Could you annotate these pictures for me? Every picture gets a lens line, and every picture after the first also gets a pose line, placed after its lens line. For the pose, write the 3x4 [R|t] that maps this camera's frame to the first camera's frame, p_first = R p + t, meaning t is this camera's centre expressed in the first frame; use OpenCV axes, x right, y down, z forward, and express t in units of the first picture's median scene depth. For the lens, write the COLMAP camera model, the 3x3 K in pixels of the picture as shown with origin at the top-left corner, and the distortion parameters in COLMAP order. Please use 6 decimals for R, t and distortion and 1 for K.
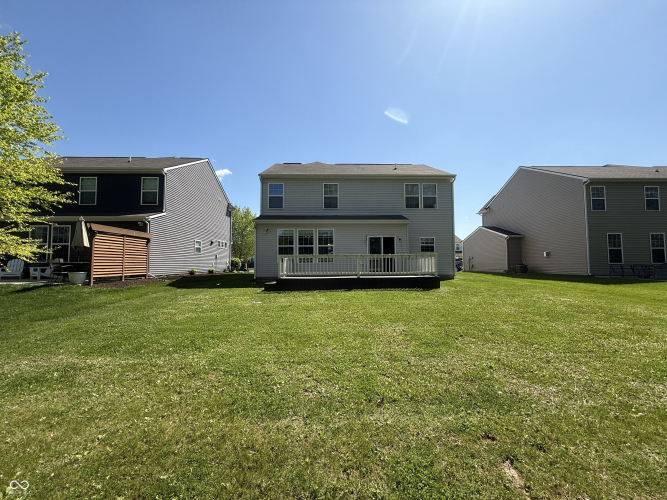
lens RADIAL K [[271.7, 0, 333.5], [0, 271.7, 250.0], [0, 0, 1]] dist [0.000130, -0.000034]
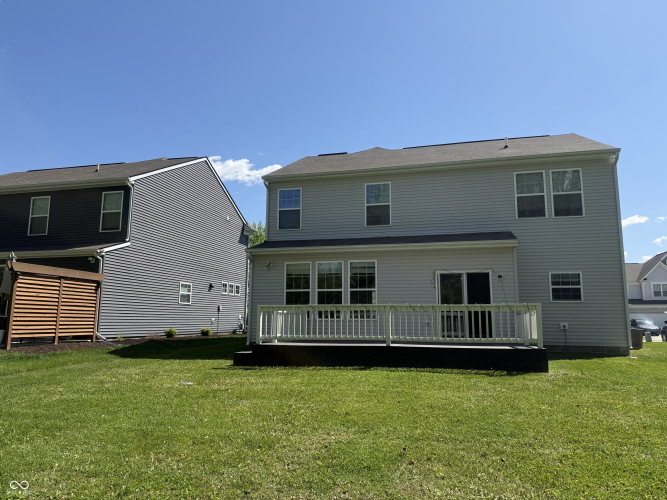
lens RADIAL K [[475.9, 0, 339.8], [0, 475.9, 251.4], [0, 0, 1]] dist [0.105571, -0.185253]
pose [[0.963041, -0.030234, -0.267651, 0.197345], [0.004421, 0.995321, -0.096523, 0.001385], [0.269317, 0.091772, 0.958669, 0.005503]]
